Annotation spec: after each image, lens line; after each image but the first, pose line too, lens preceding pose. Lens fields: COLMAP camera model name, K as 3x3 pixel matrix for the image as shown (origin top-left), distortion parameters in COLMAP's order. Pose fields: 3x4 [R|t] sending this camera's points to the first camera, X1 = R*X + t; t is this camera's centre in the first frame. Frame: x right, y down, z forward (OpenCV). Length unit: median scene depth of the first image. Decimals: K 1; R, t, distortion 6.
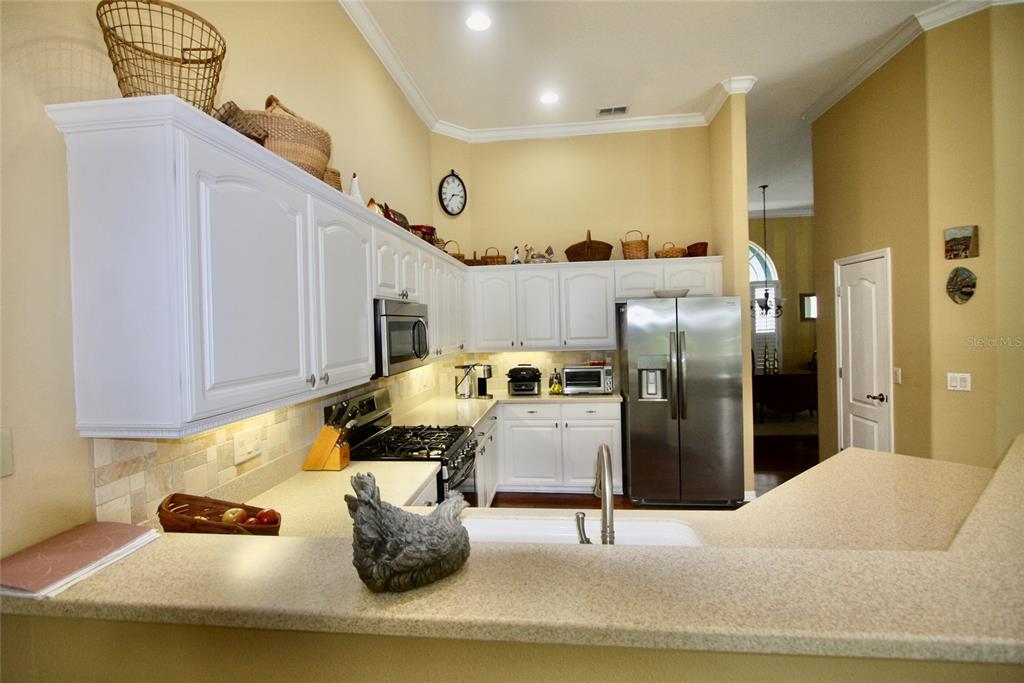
lens RADIAL K [[477.0, 0, 510.4], [0, 477.0, 335.5], [0, 0, 1]] dist [-0.016532, 0.002494]
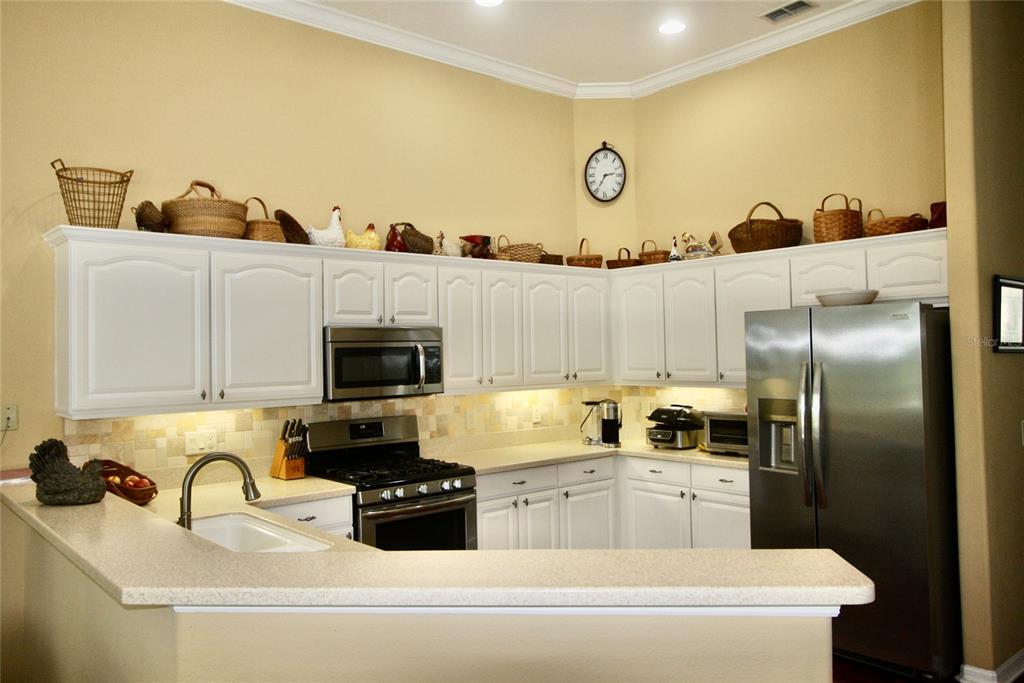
lens RADIAL K [[780.9, 0, 516.1], [0, 780.9, 342.1], [0, 0, 1]] dist [0.006327, 0.000605]
pose [[0.733590, 0.004206, -0.679579, 0.652698], [-0.015558, 0.999823, -0.010606, -0.016229], [0.679414, 0.018353, 0.733526, 0.000871]]
